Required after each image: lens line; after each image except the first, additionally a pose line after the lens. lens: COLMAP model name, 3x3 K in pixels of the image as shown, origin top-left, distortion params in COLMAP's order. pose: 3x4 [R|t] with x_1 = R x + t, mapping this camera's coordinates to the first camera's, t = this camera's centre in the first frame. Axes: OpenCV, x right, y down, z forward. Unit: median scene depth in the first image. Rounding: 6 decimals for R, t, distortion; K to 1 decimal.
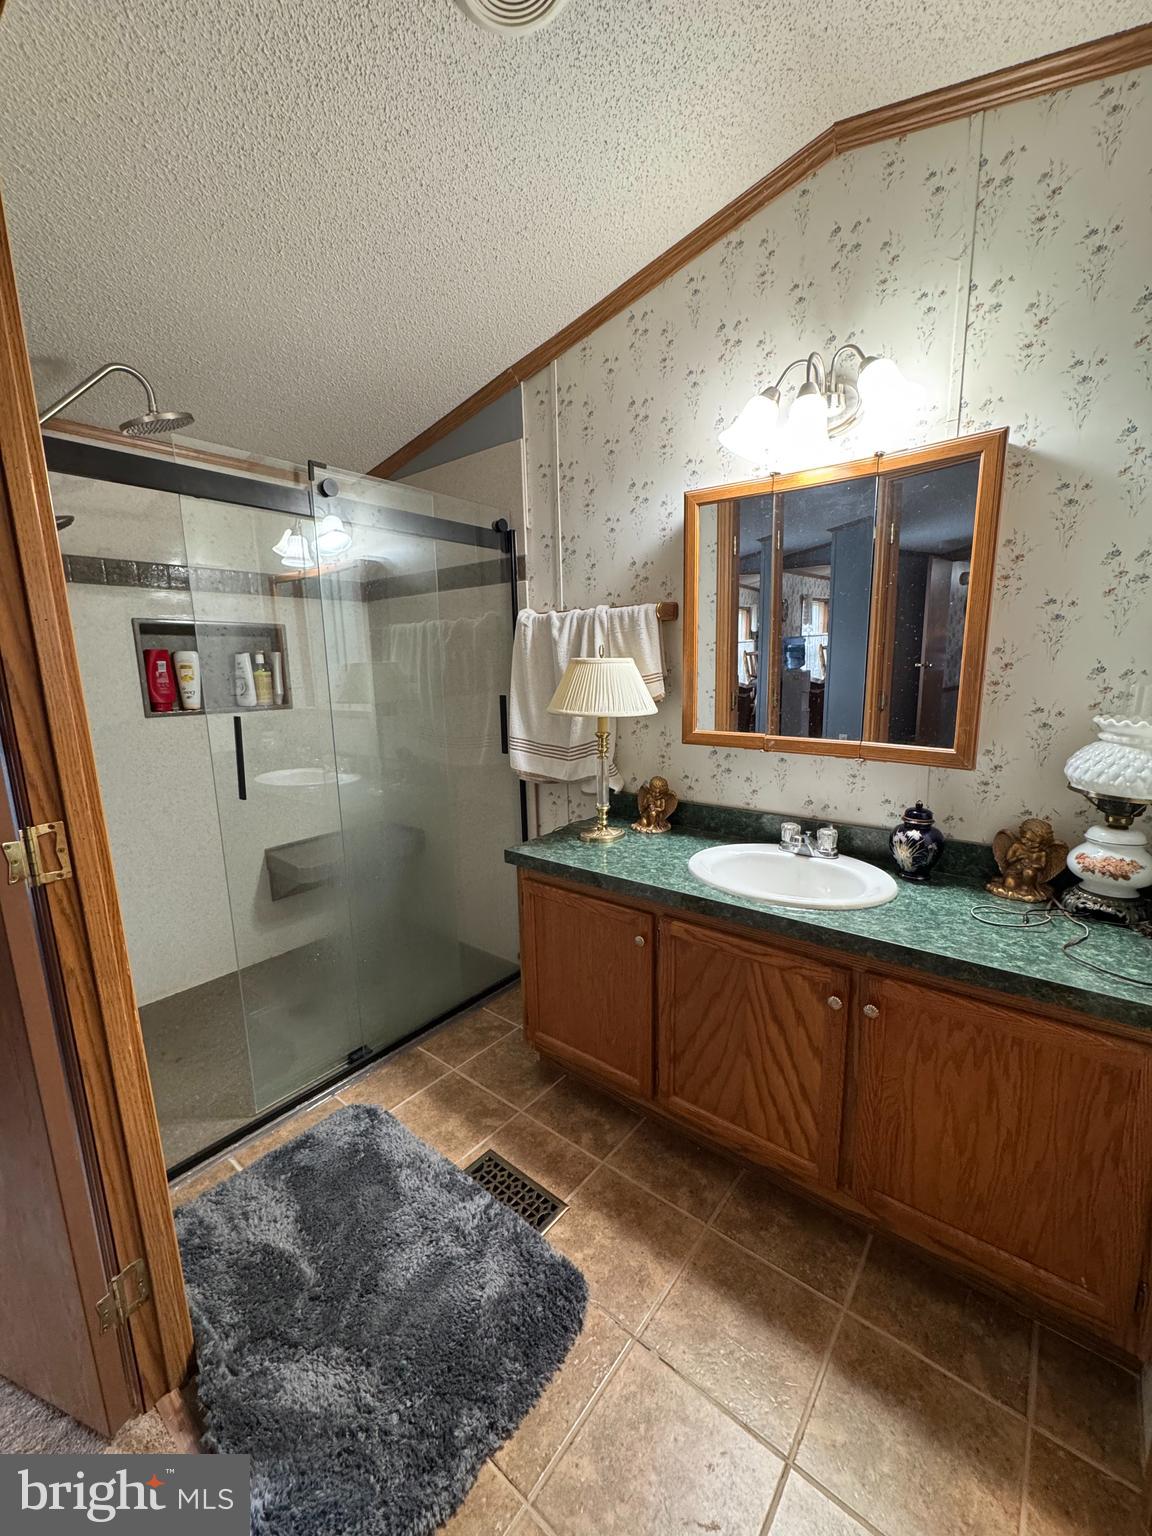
lens RADIAL K [[615.9, 0, 573.8], [0, 615.9, 771.1], [0, 0, 1]] dist [-0.001372, -0.000095]
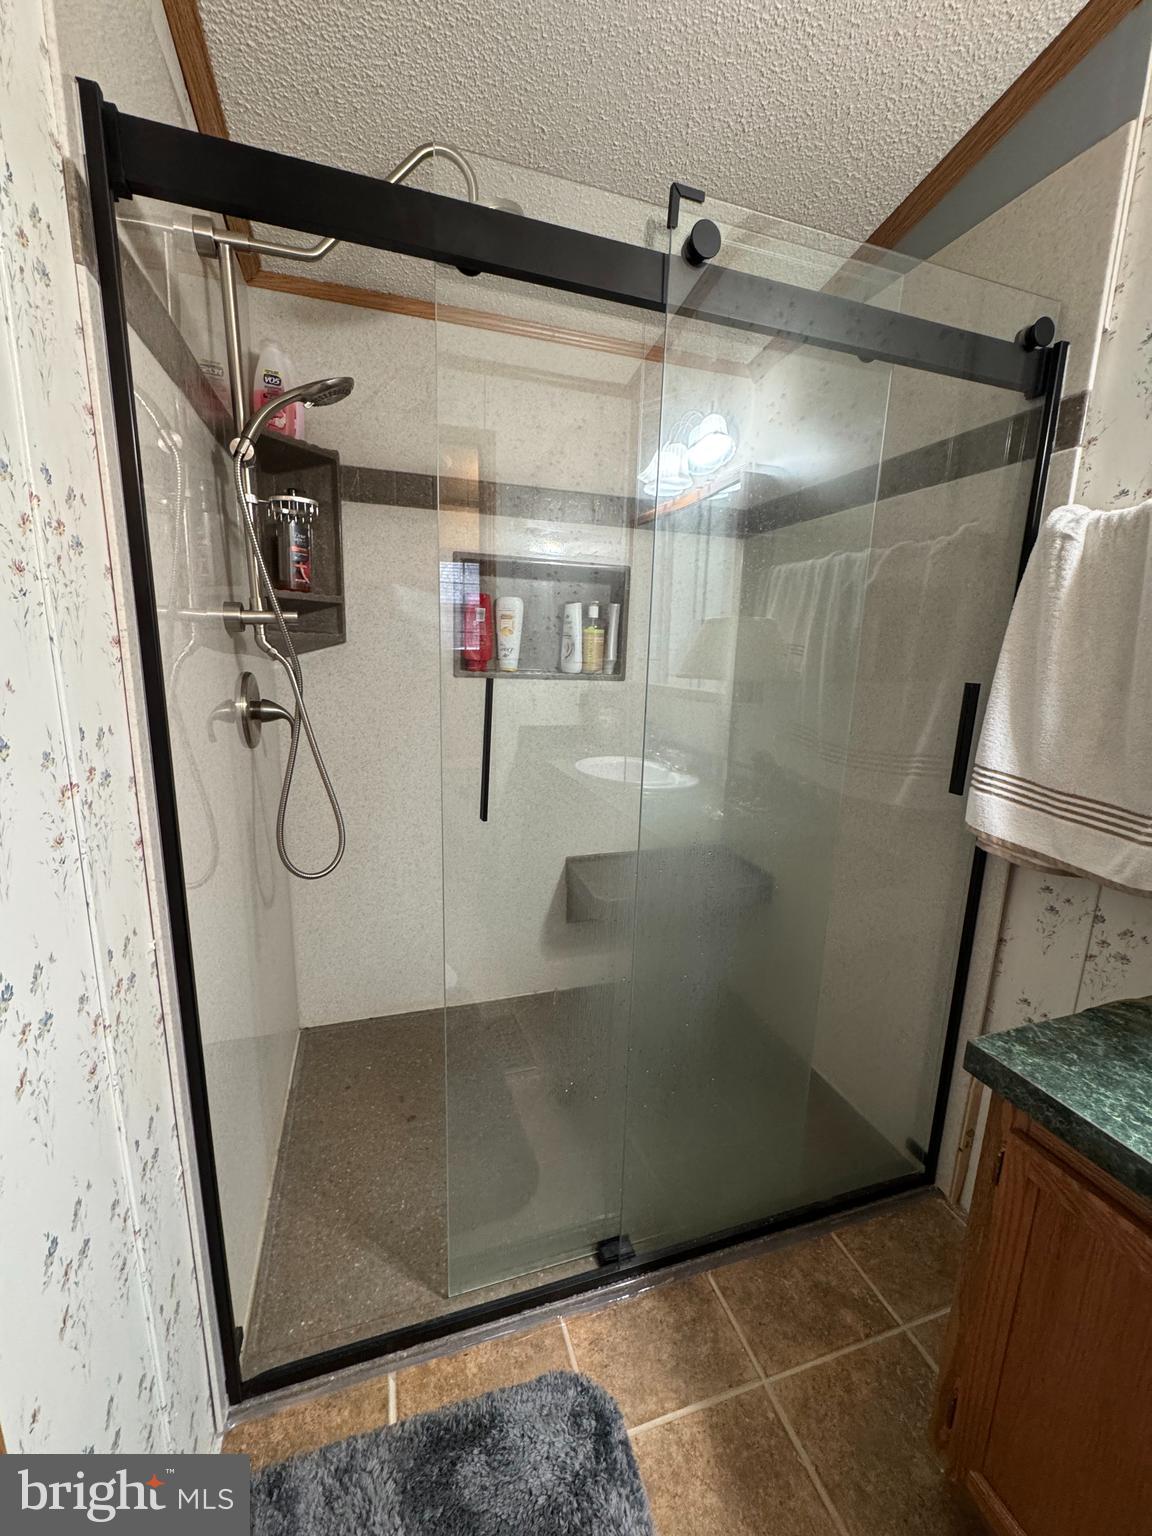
lens RADIAL K [[615.9, 0, 573.8], [0, 615.9, 771.1], [0, 0, 1]] dist [-0.001372, -0.000095]
pose [[0.838697, 0.151891, -0.522988, -0.112315], [-0.140886, 0.988142, 0.061052, -0.033497], [0.526060, 0.022478, 0.850151, 0.375423]]
